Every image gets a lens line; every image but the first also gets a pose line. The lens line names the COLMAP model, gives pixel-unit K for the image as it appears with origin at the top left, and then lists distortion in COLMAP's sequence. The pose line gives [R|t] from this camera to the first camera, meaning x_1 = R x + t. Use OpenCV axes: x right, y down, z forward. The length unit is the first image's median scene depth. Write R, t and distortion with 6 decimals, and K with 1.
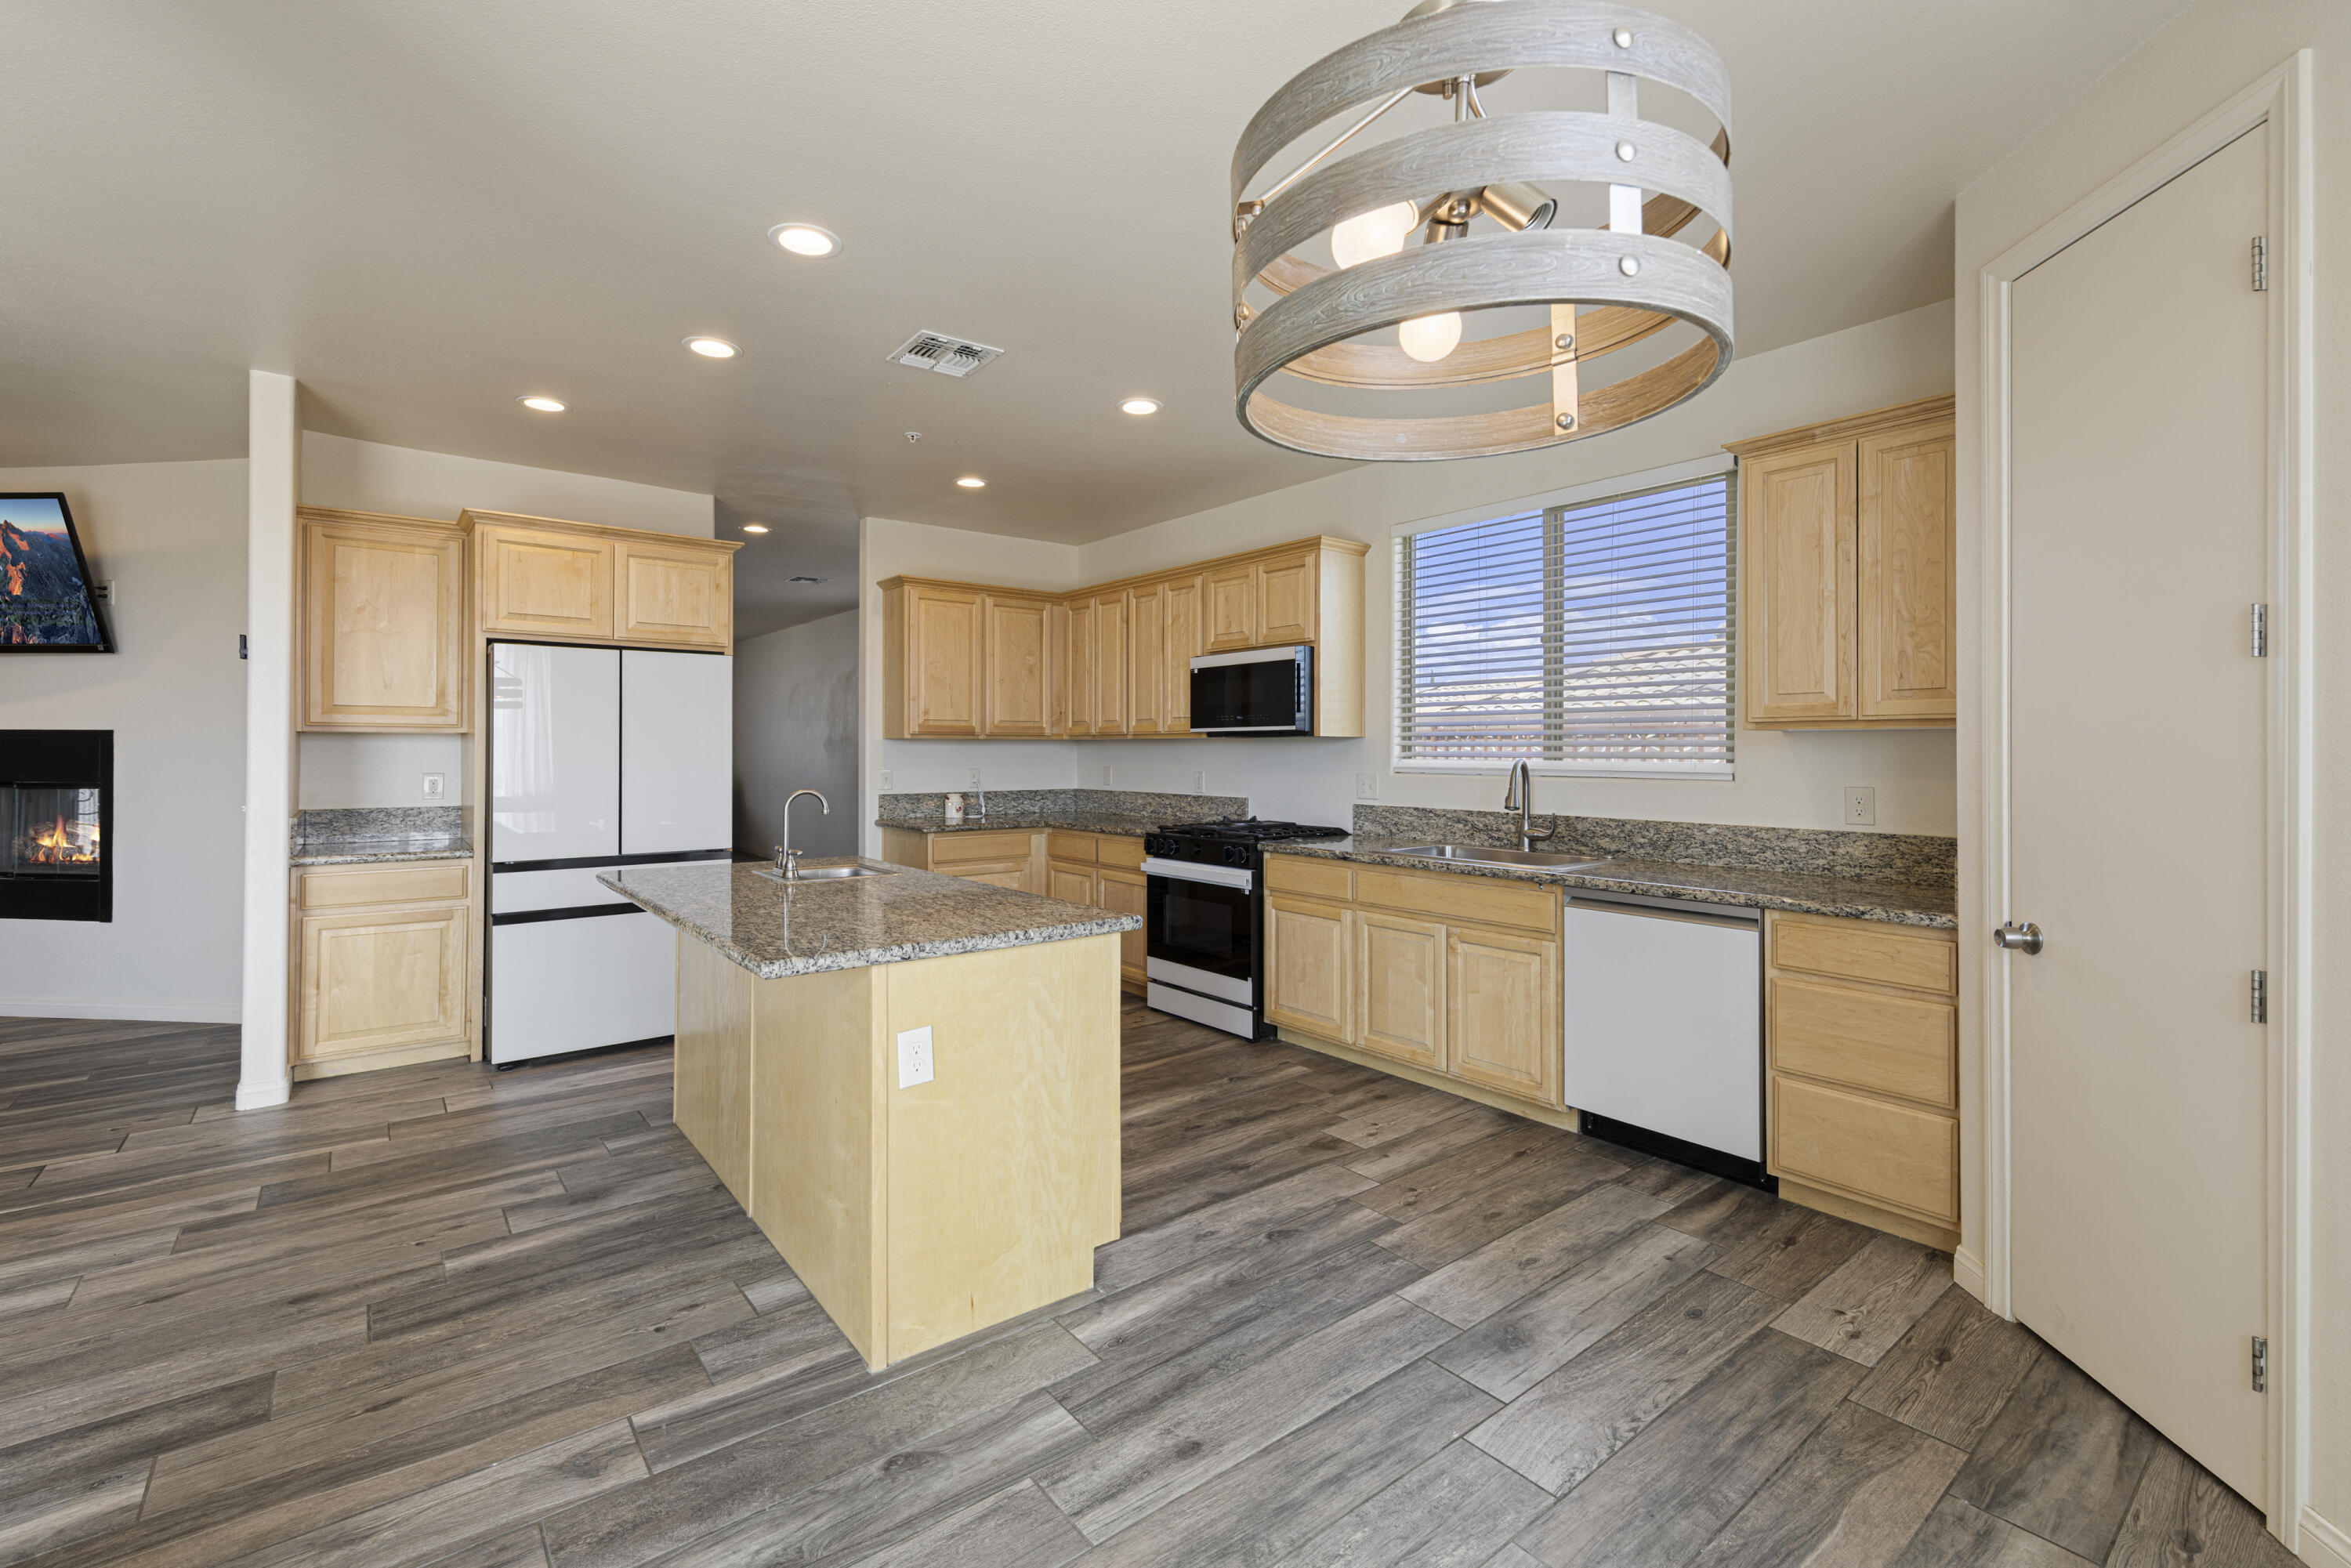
lens RADIAL K [[1050.3, 0, 1206.4], [0, 1050.3, 752.5], [0, 0, 1]] dist [-0.014895, -0.000183]
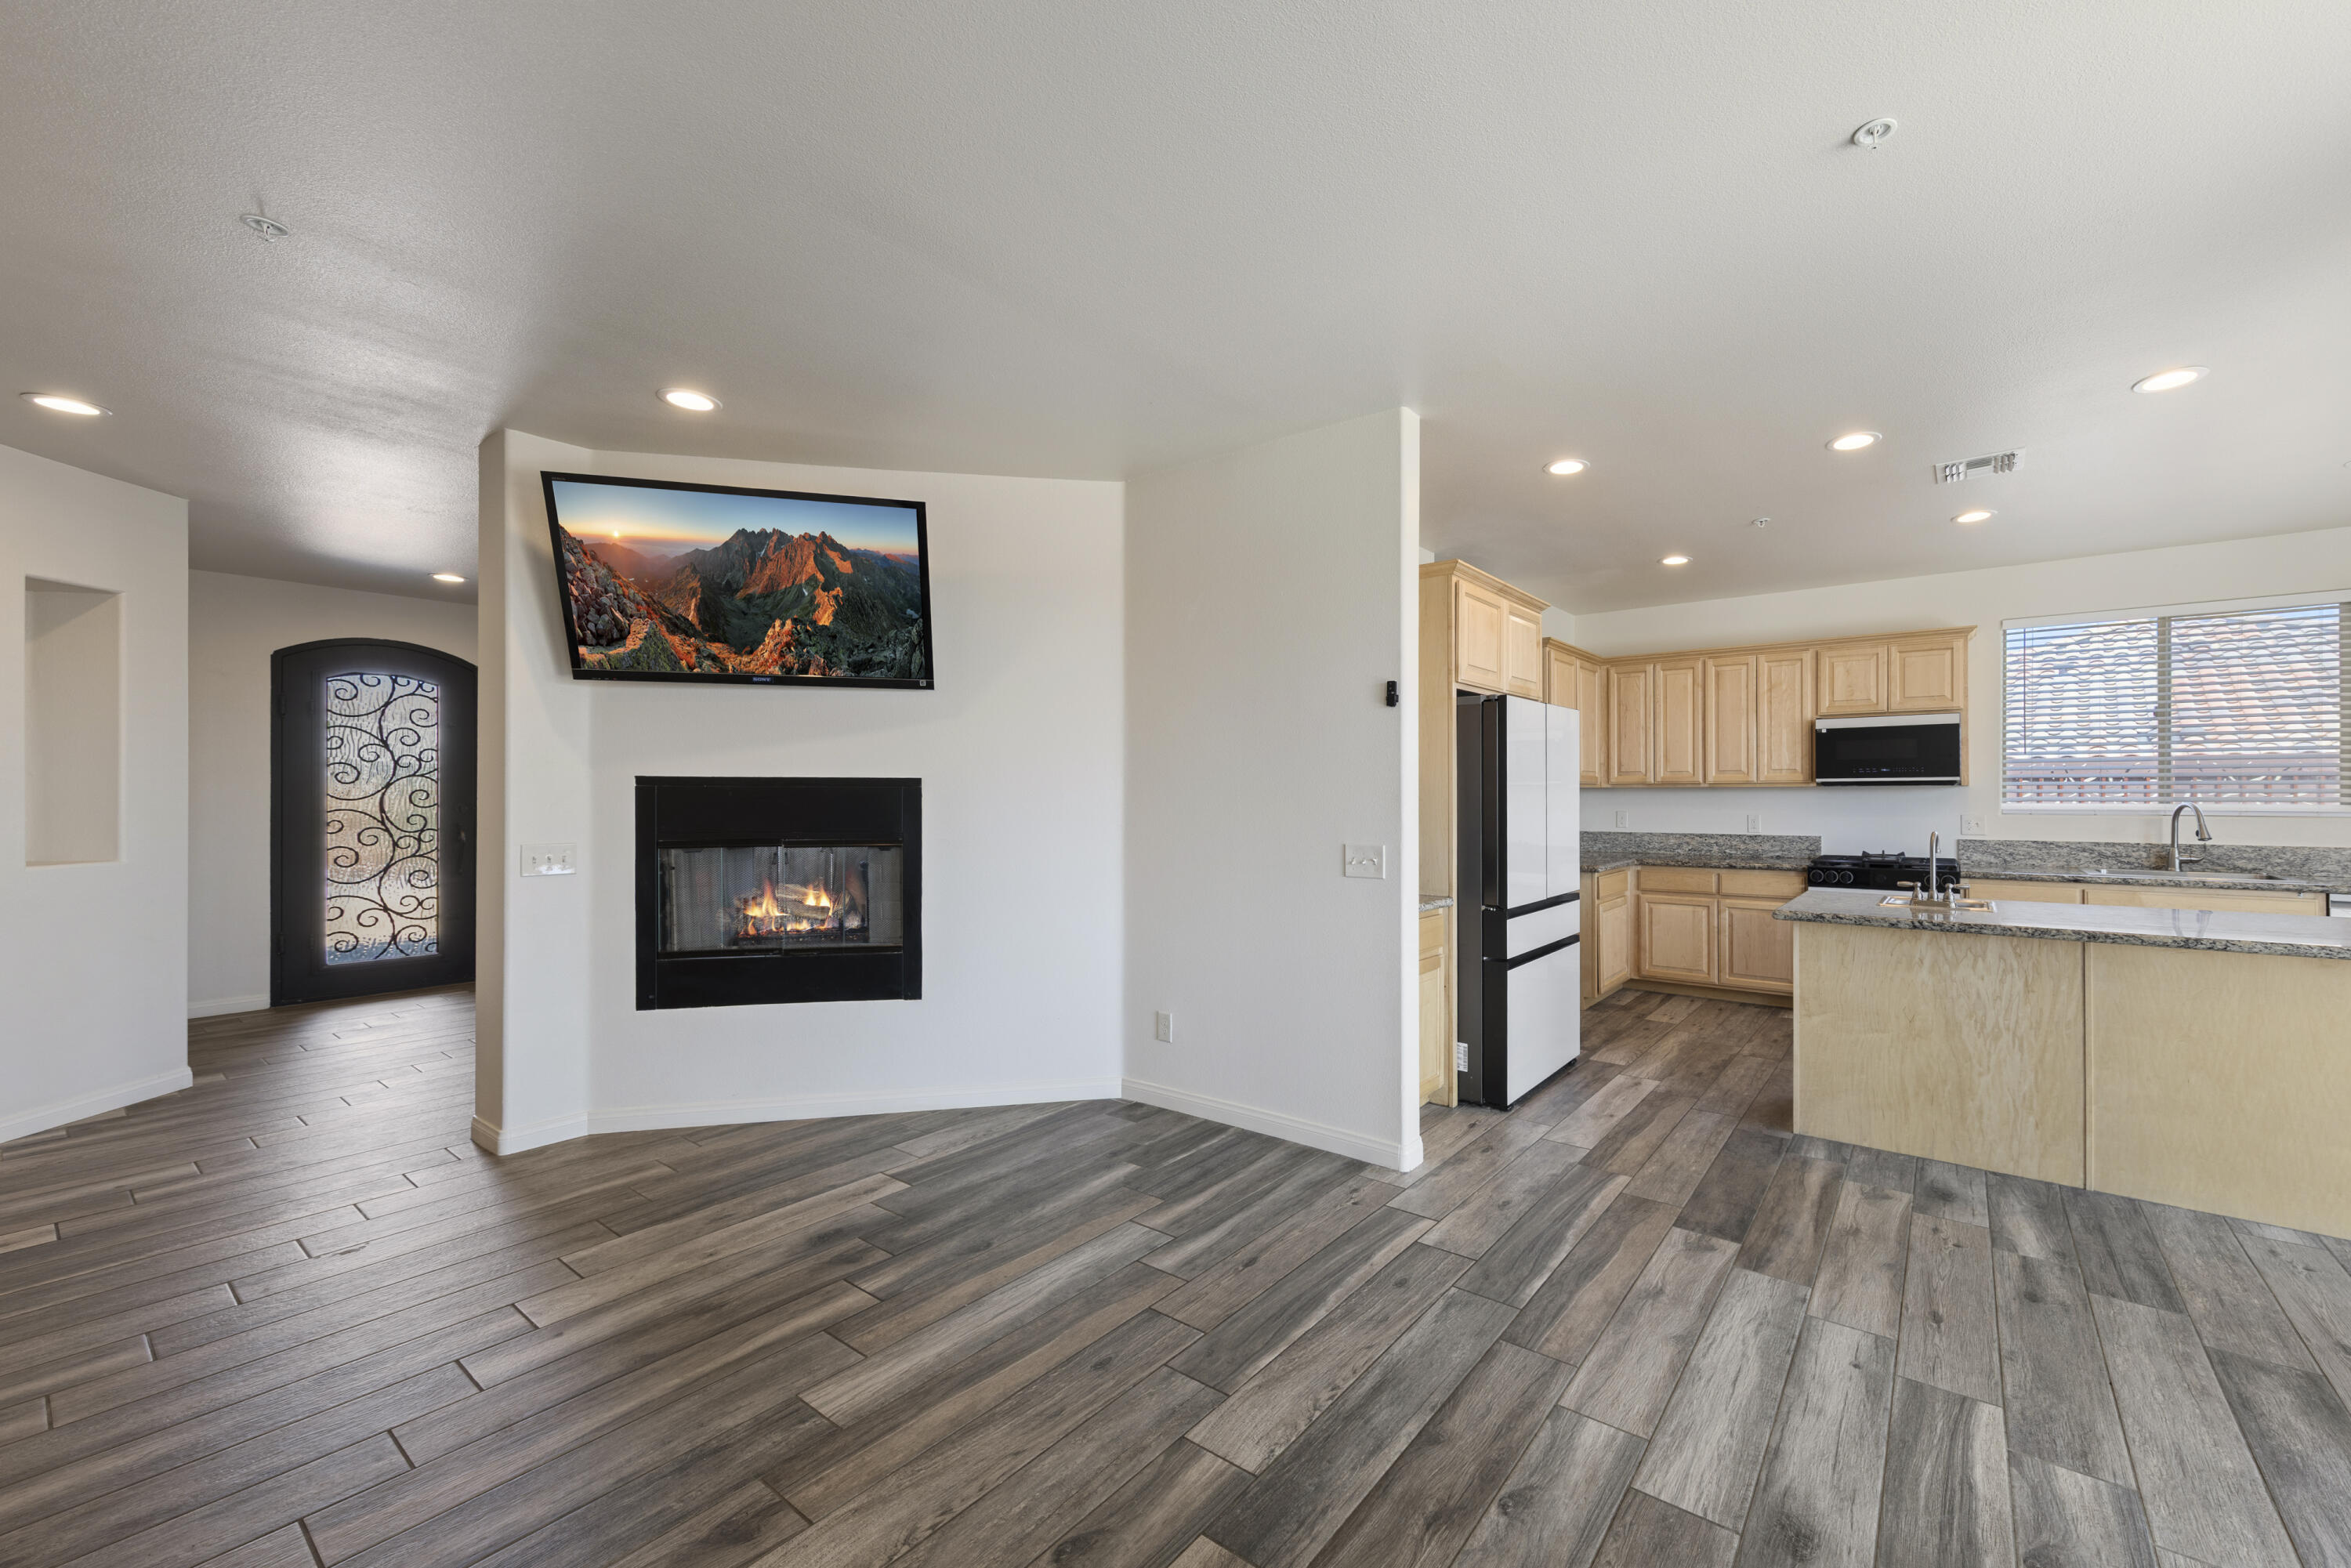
lens RADIAL K [[983.6, 0, 1294.5], [0, 983.6, 774.7], [0, 0, 1]] dist [0.004442, 0.000157]
pose [[0.958575, 0.001594, 0.284837, -1.009828], [0.004870, 0.999747, -0.021981, -0.005909], [-0.284800, 0.022458, 0.958324, 0.104154]]
